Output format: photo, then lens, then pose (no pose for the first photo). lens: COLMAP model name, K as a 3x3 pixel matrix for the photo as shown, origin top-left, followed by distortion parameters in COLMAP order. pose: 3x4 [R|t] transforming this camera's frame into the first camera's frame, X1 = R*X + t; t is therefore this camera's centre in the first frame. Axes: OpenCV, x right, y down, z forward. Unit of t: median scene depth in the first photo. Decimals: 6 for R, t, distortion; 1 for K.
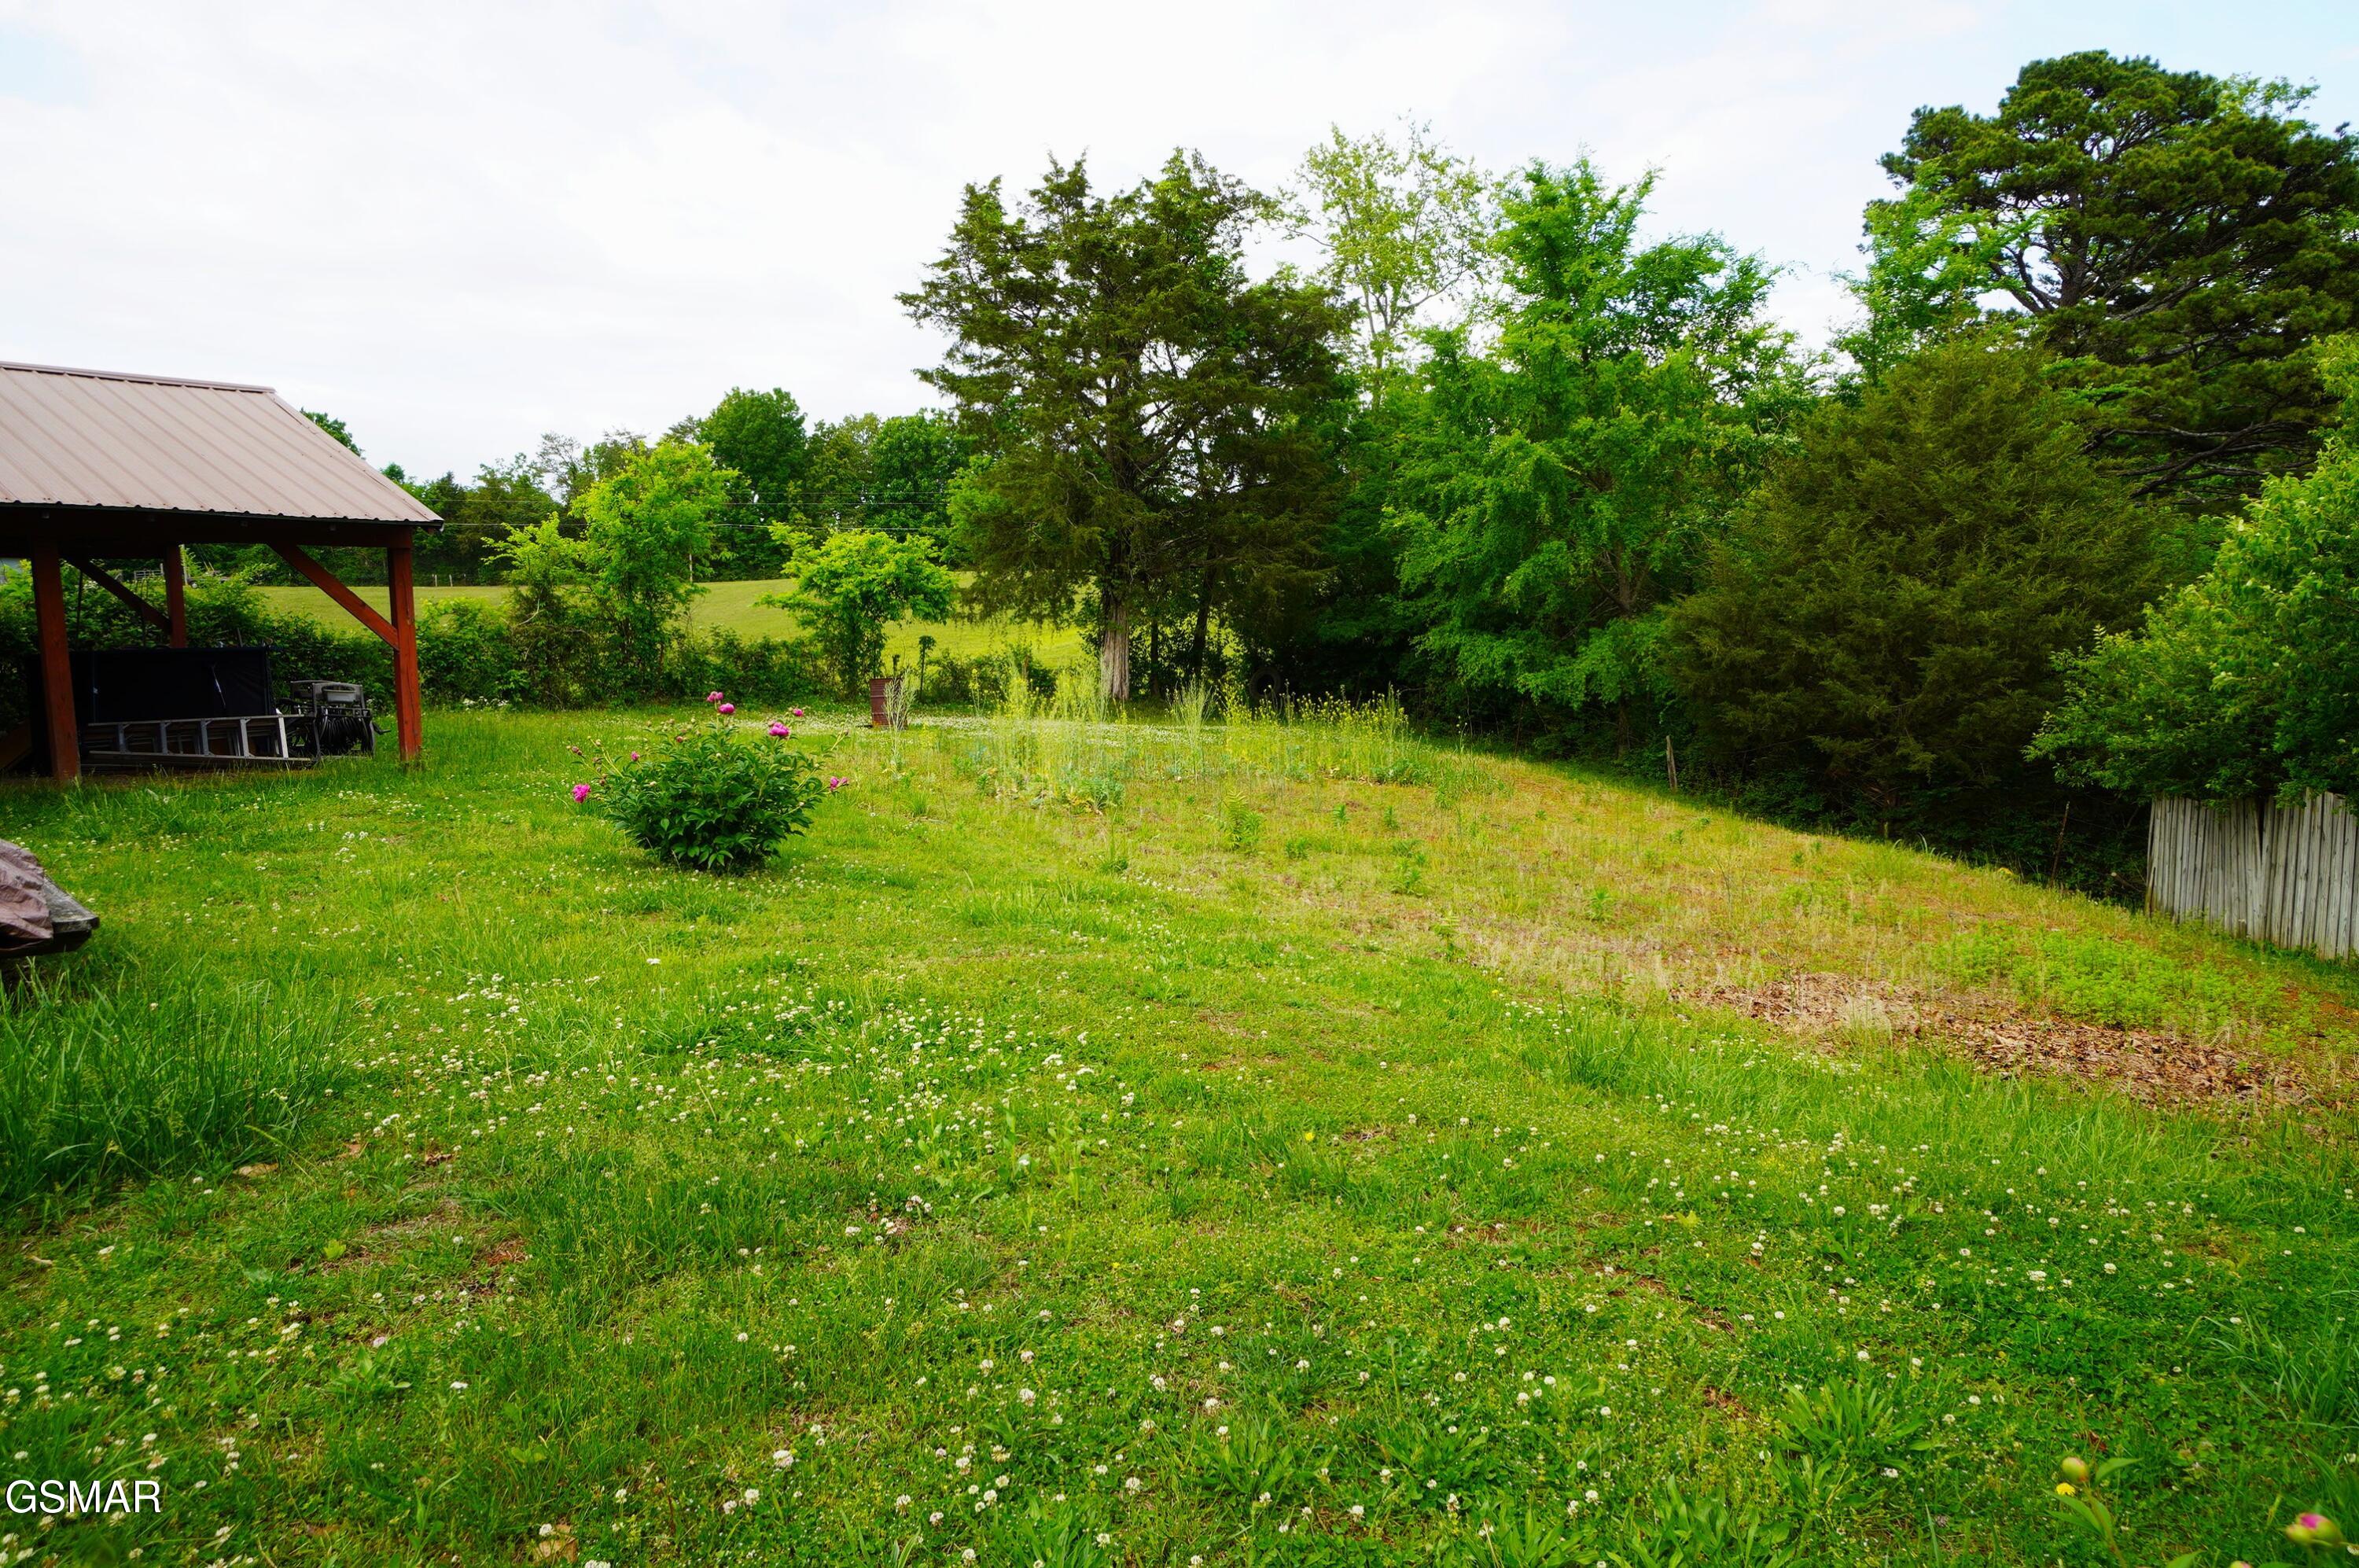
lens RADIAL K [[1554.1, 0, 1179.5], [0, 1554.1, 784.0], [0, 0, 1]] dist [-0.003903, 0.000742]
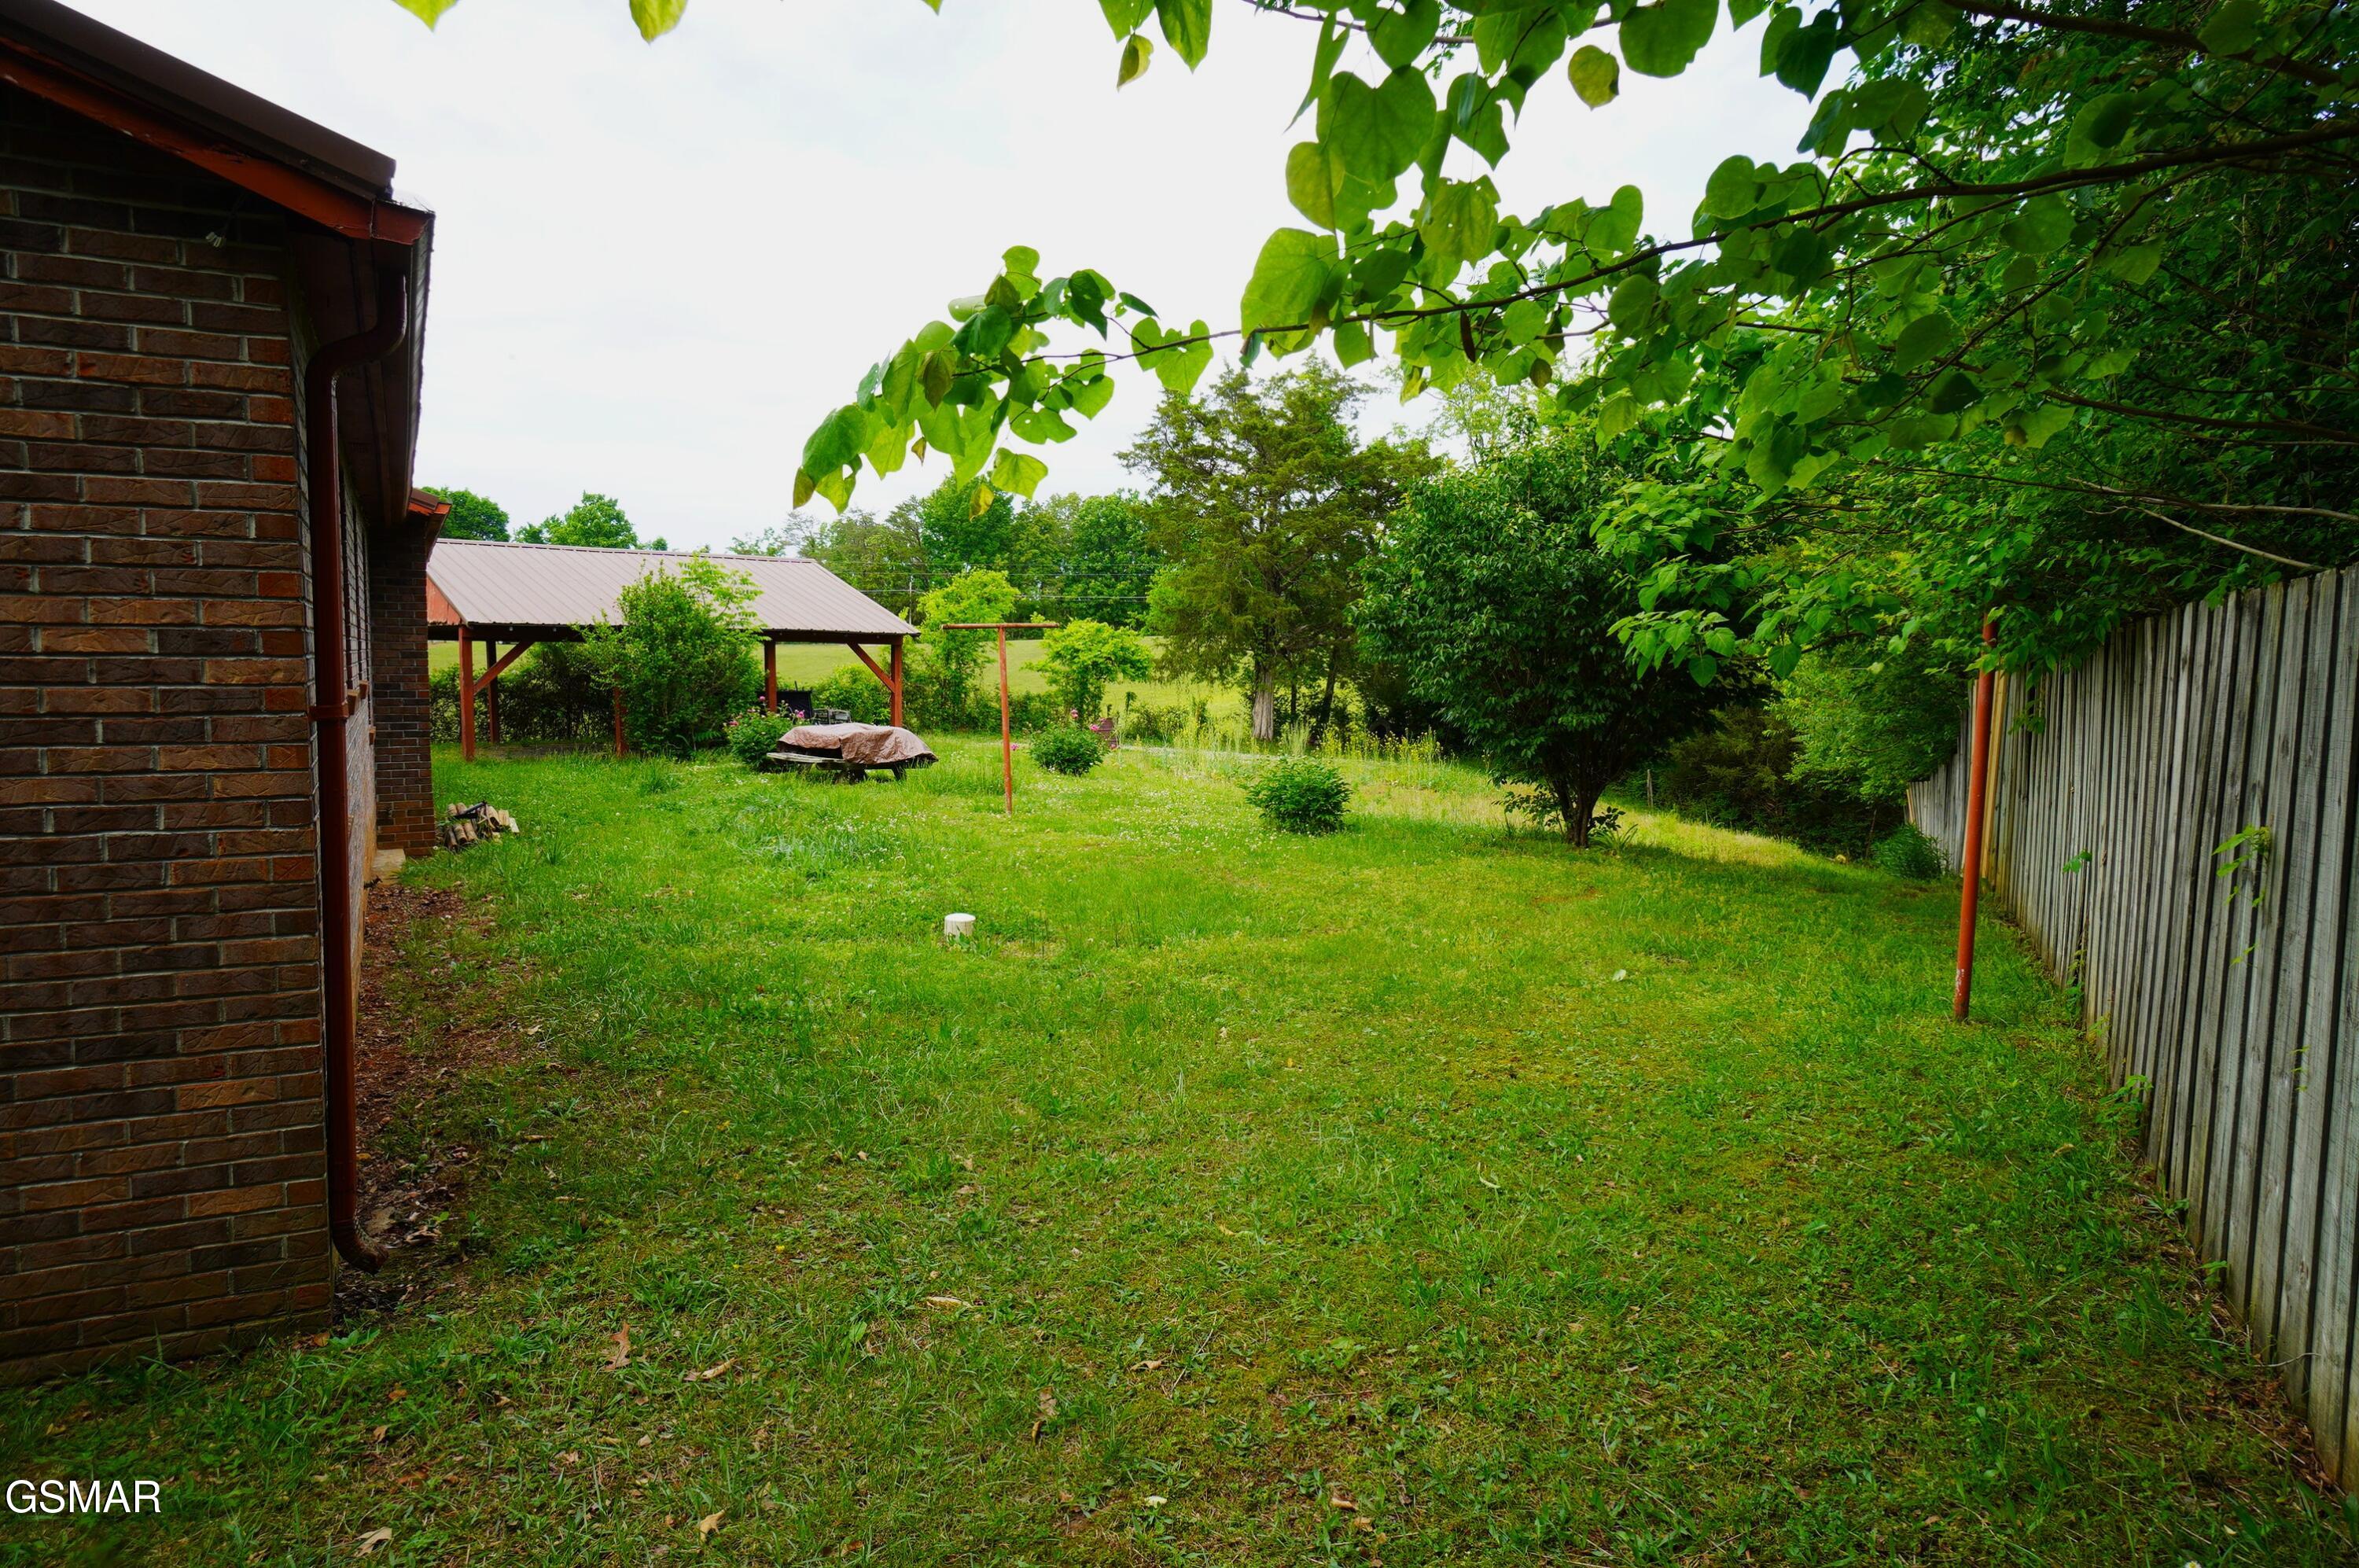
lens RADIAL K [[1554.1, 0, 1179.5], [0, 1554.1, 784.0], [0, 0, 1]] dist [-0.003903, 0.000742]
pose [[0.992897, 0.019846, -0.117312, 0.050935], [-0.024477, 0.998972, -0.038163, 0.042160], [0.116434, 0.040763, 0.992362, -0.405146]]
